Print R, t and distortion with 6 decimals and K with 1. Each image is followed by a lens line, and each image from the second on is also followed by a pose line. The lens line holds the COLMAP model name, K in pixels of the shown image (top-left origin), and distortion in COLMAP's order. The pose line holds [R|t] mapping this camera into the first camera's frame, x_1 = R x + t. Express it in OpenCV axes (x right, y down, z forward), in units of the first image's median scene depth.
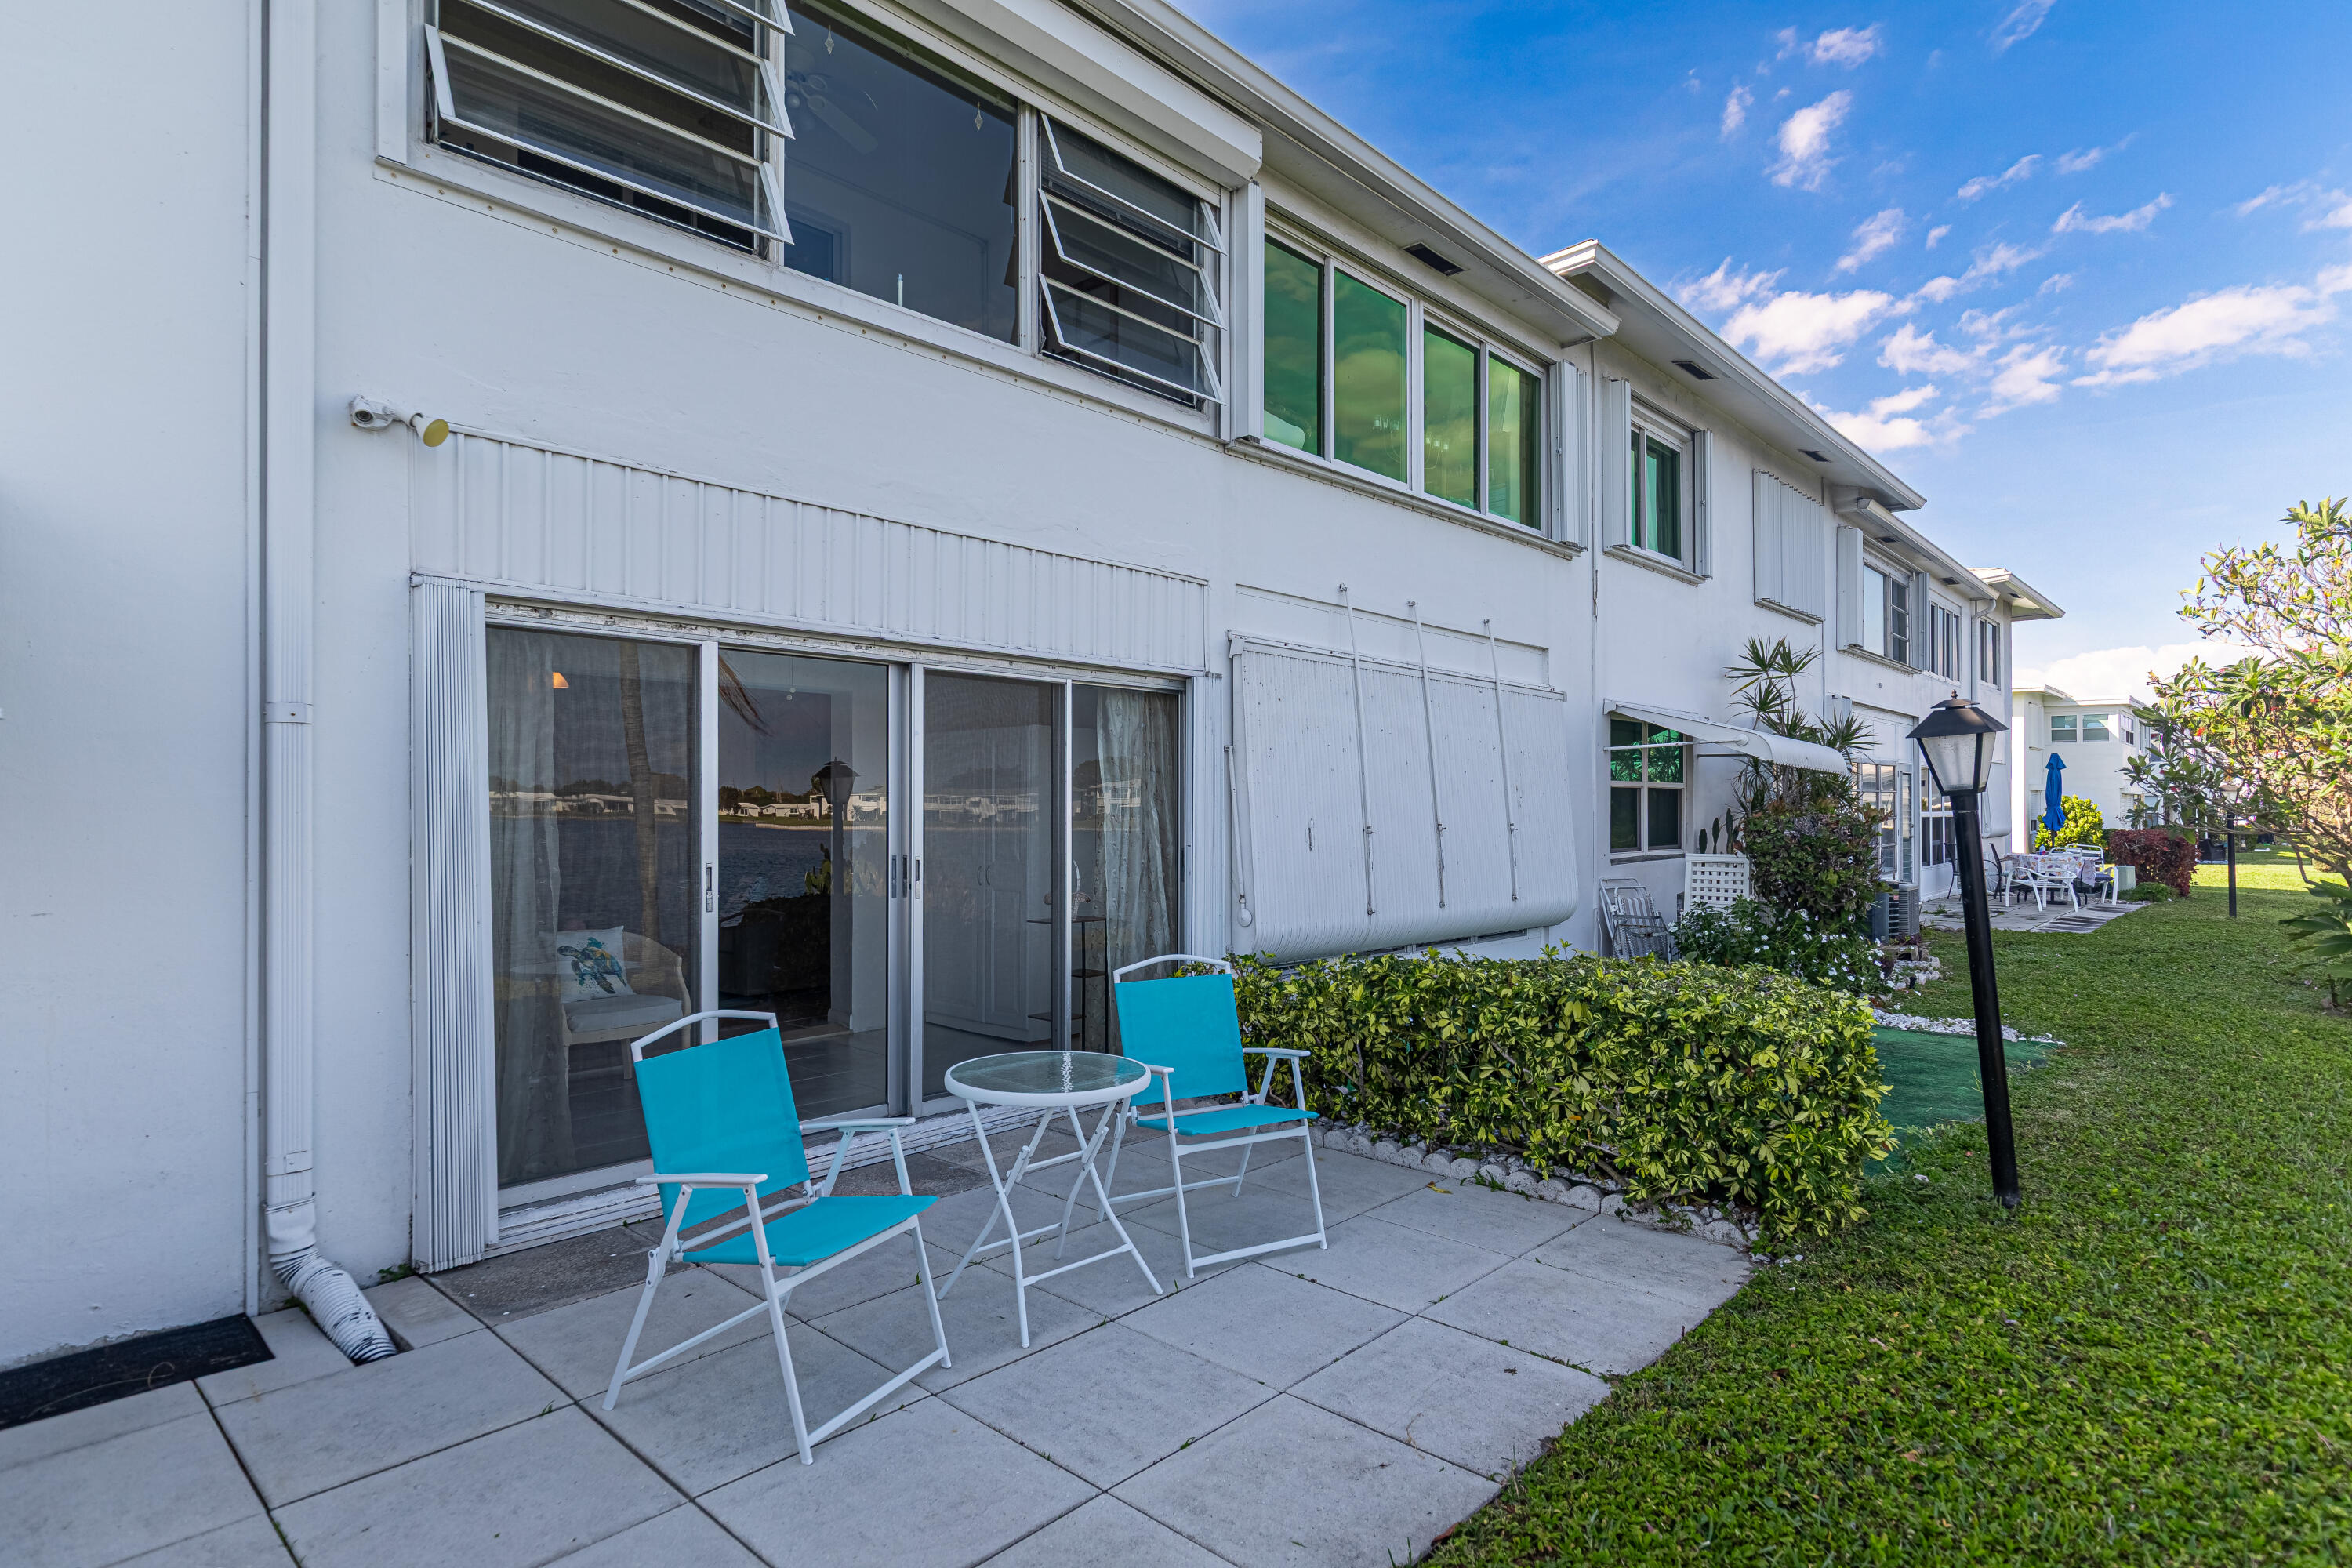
lens RADIAL K [[1364.0, 0, 1176.0], [0, 1364.0, 784.0], [0, 0, 1]] dist [0.004225, 0.000063]
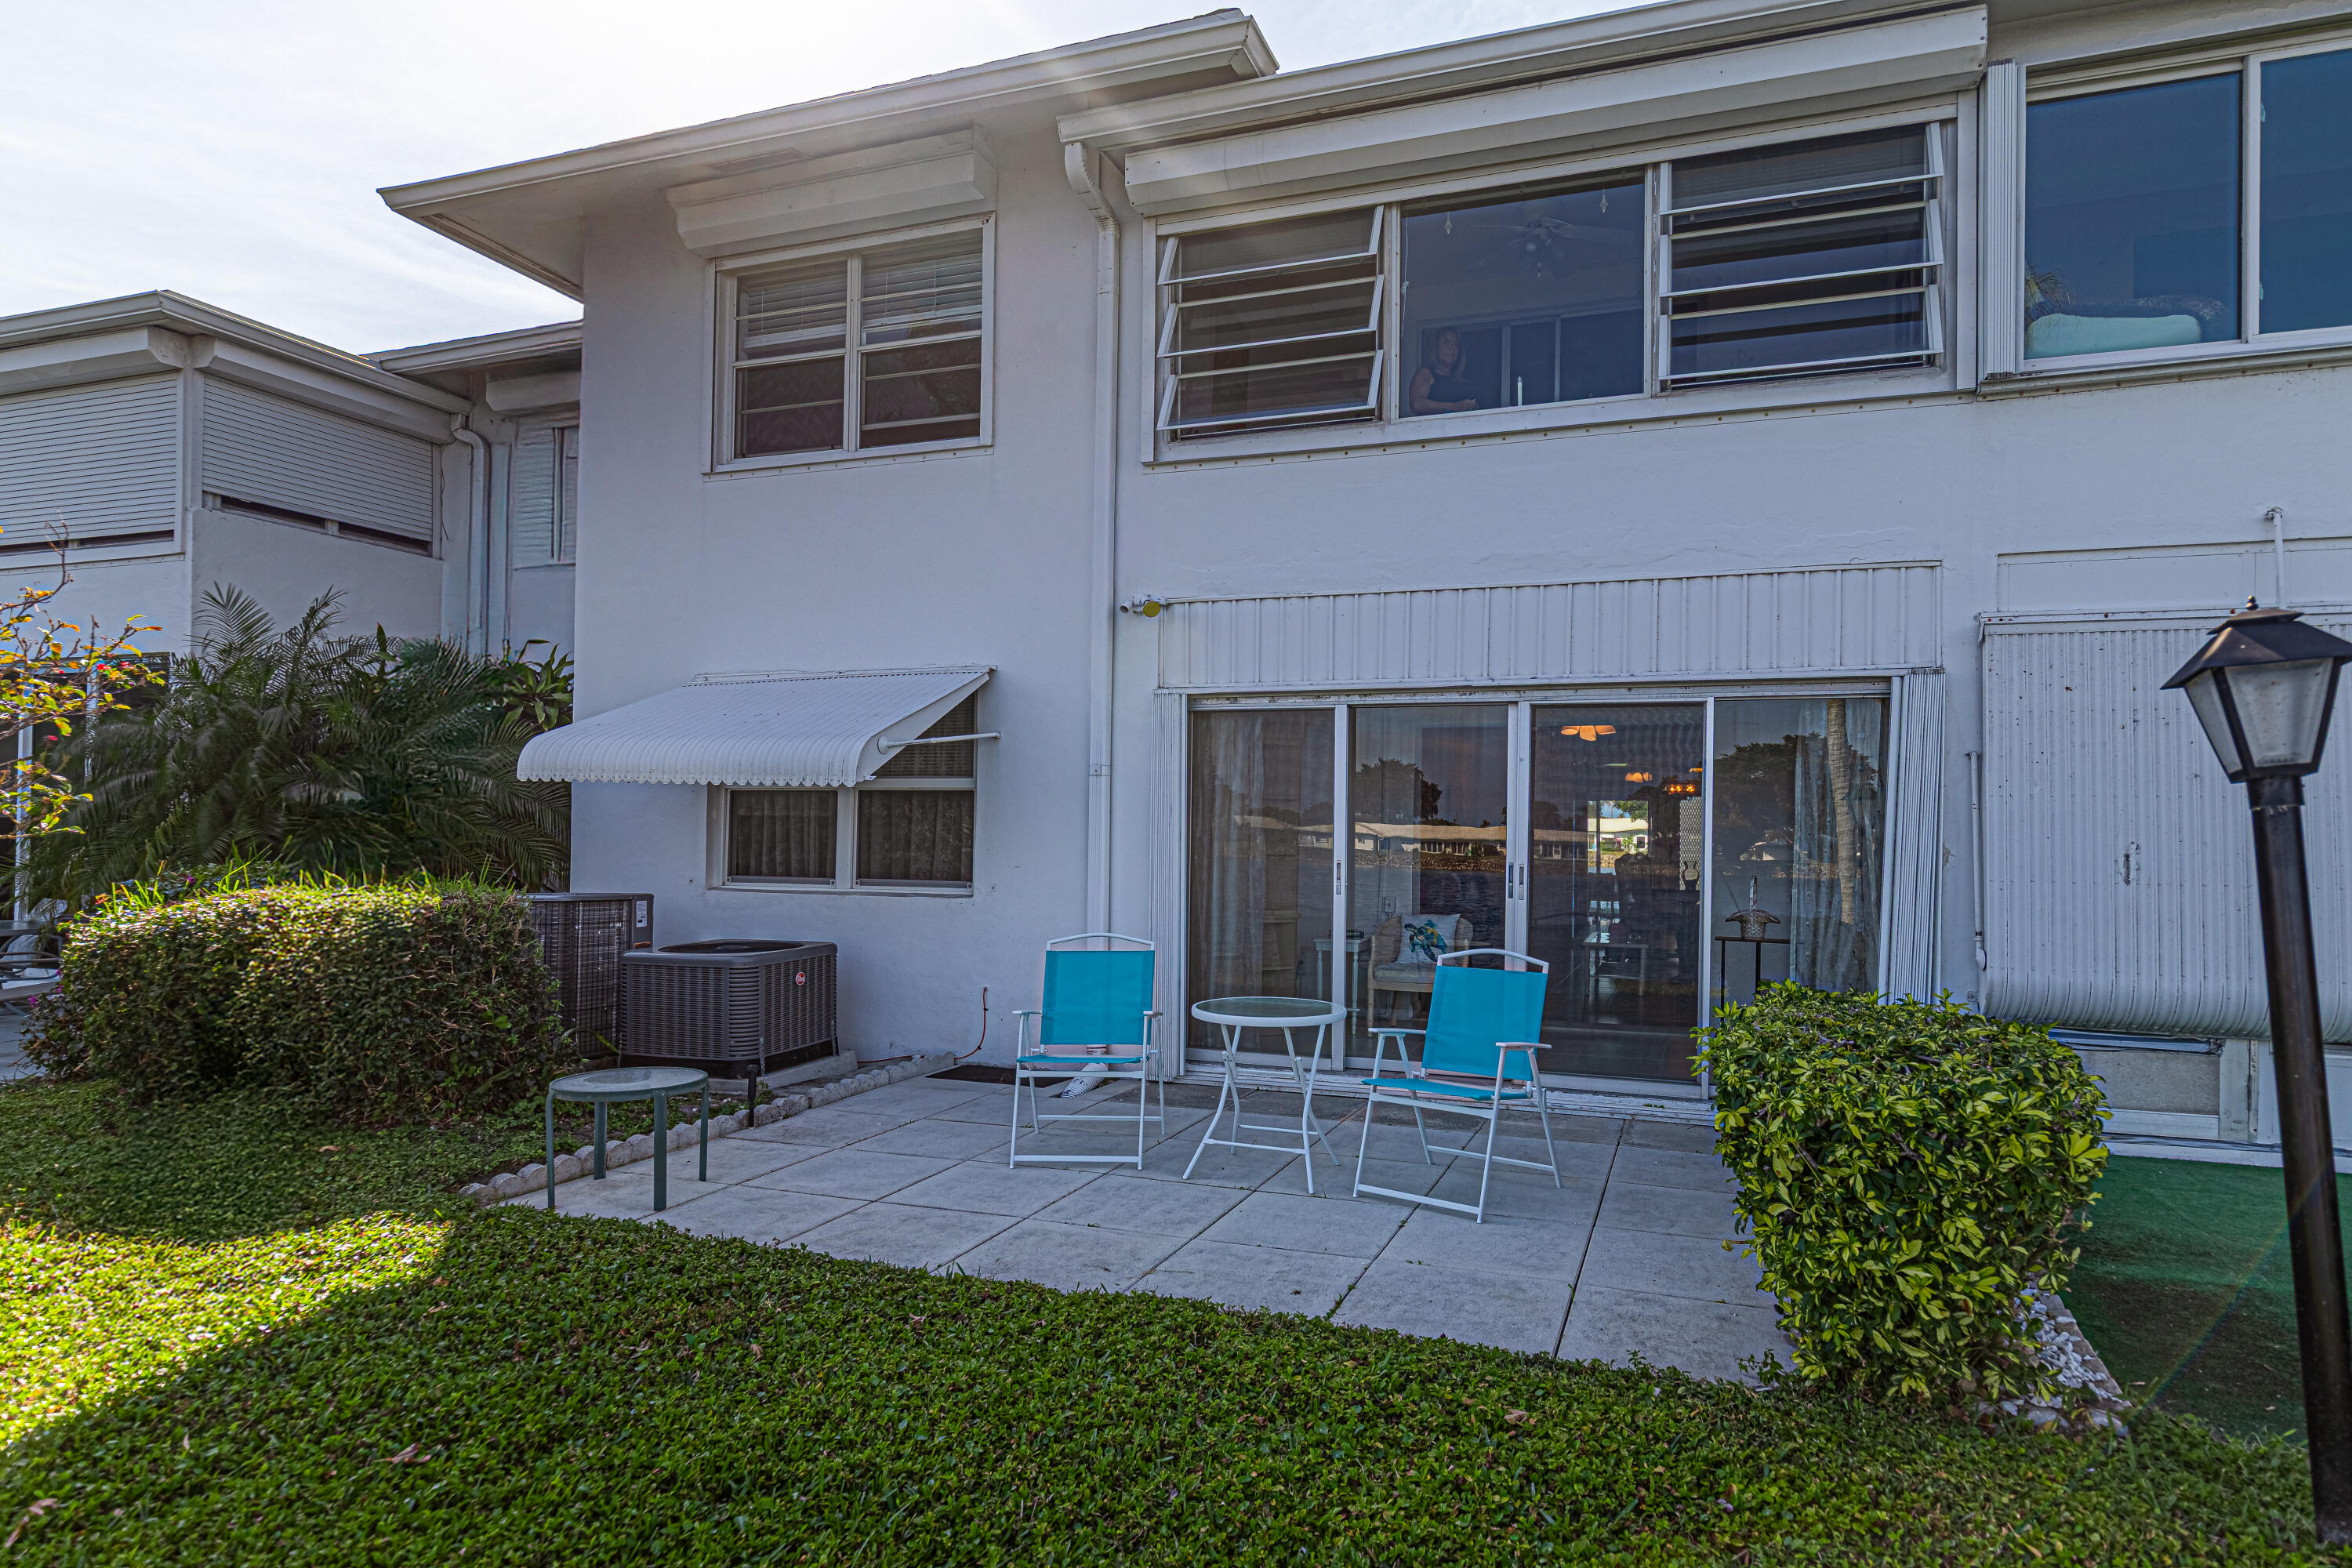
lens RADIAL K [[1344.2, 0, 1180.7], [0, 1344.2, 820.8], [0, 0, 1]] dist [0.000195, -0.000607]
pose [[0.319204, -0.009499, -0.947638, 0.892815], [0.001348, 0.999953, -0.009570, 0.028390], [0.947685, 0.001778, 0.319202, 0.374548]]
